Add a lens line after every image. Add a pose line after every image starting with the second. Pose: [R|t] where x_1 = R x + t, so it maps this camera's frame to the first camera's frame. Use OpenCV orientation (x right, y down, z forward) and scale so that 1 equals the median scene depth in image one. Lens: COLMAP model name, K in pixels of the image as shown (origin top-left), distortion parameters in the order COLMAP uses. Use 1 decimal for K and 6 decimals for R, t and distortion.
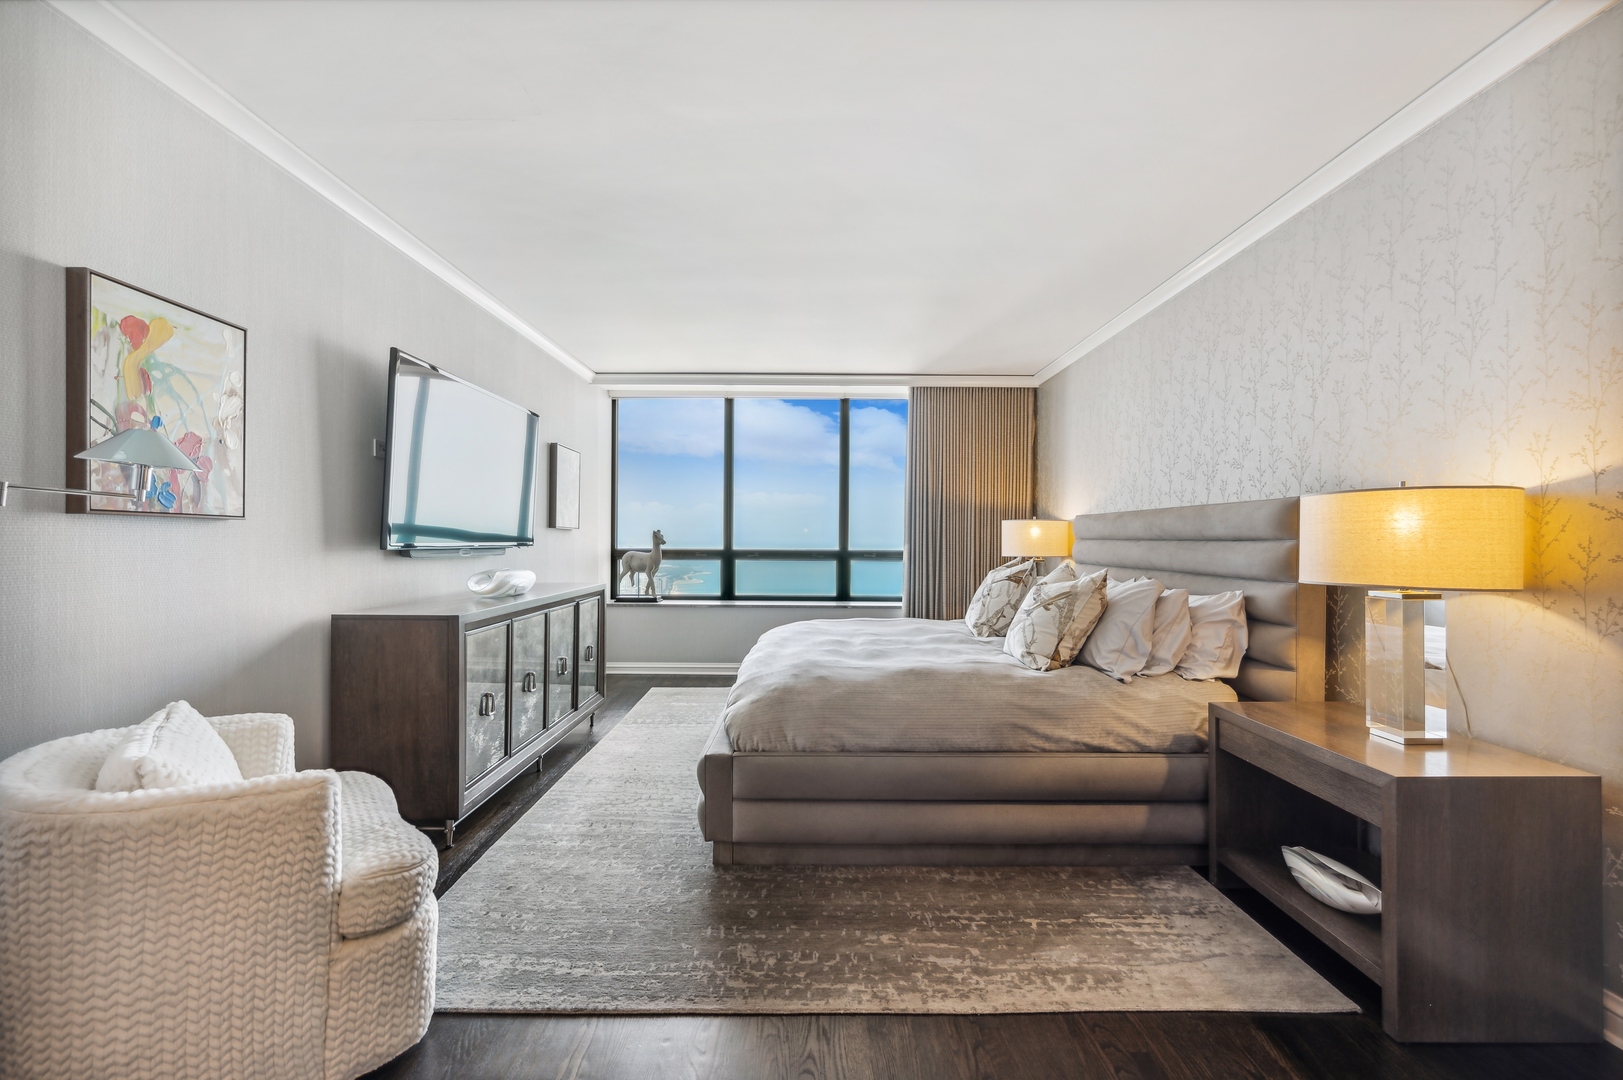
lens RADIAL K [[643.1, 0, 811.0], [0, 643.1, 537.6], [0, 0, 1]] dist [-0.000623, -0.000615]
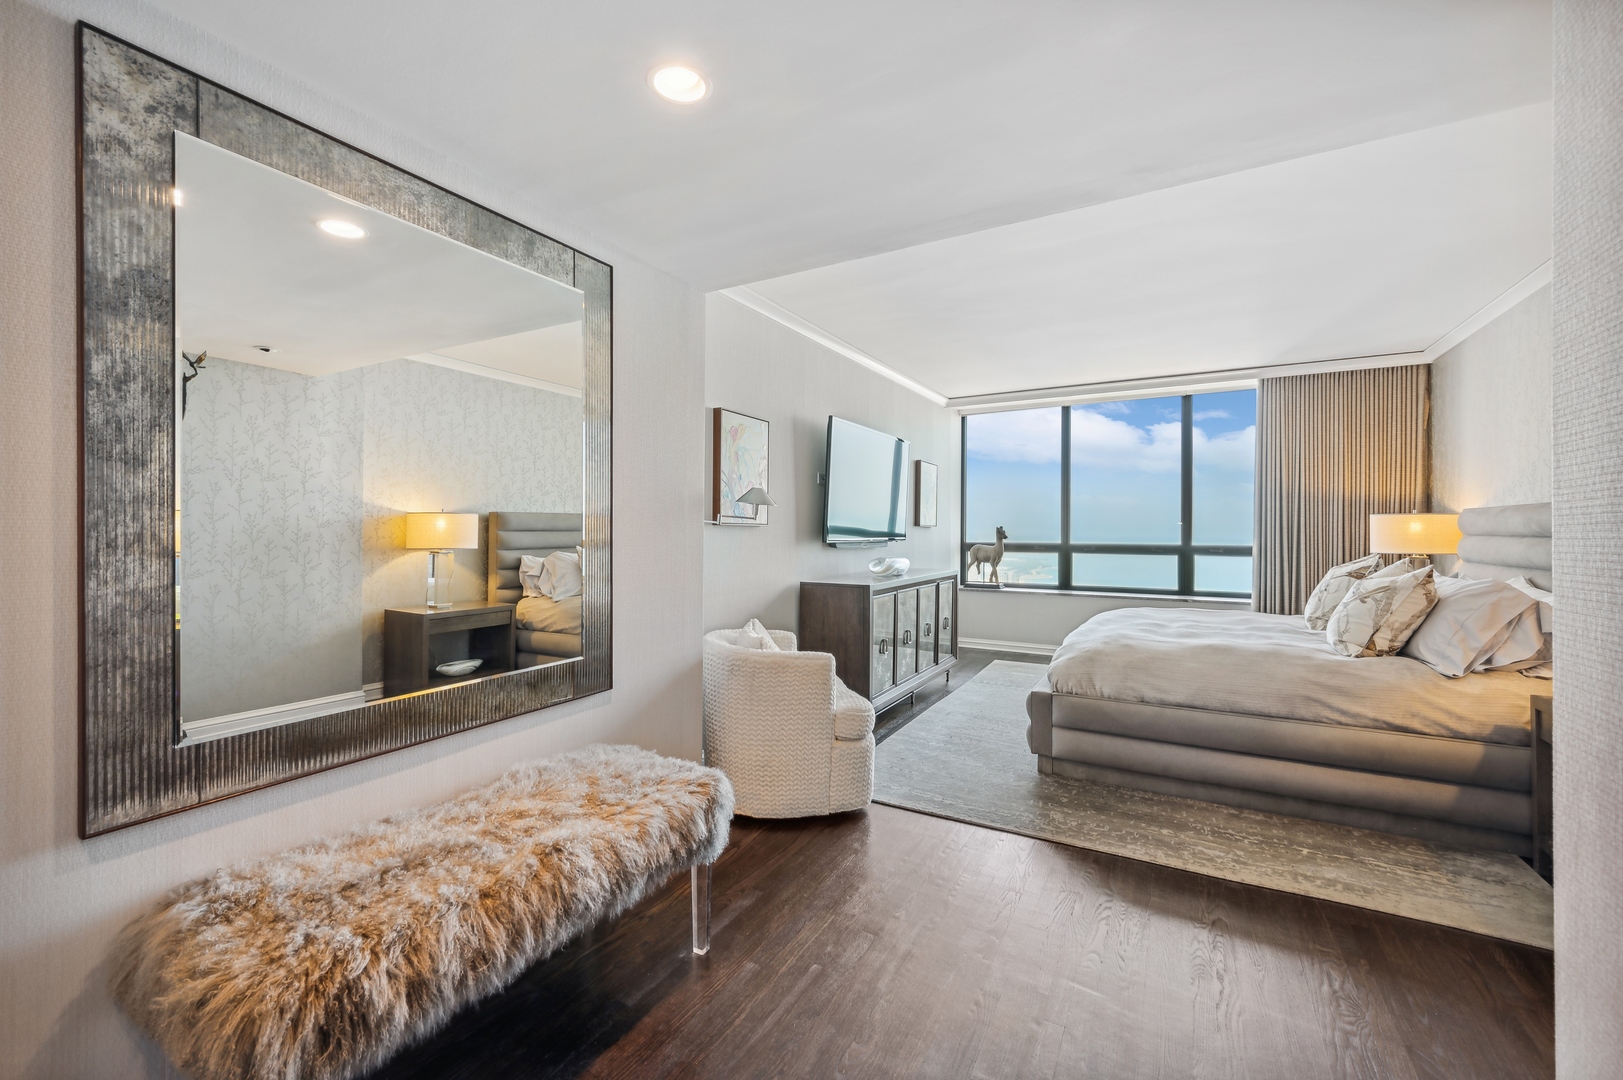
lens RADIAL K [[643.1, 0, 811.0], [0, 643.1, 537.6], [0, 0, 1]] dist [-0.000623, -0.000615]
pose [[0.865389, 0.001111, -0.501100, 0.095159], [0.004841, 0.999932, 0.010577, -0.011196], [0.501078, -0.011579, 0.865325, -0.352553]]
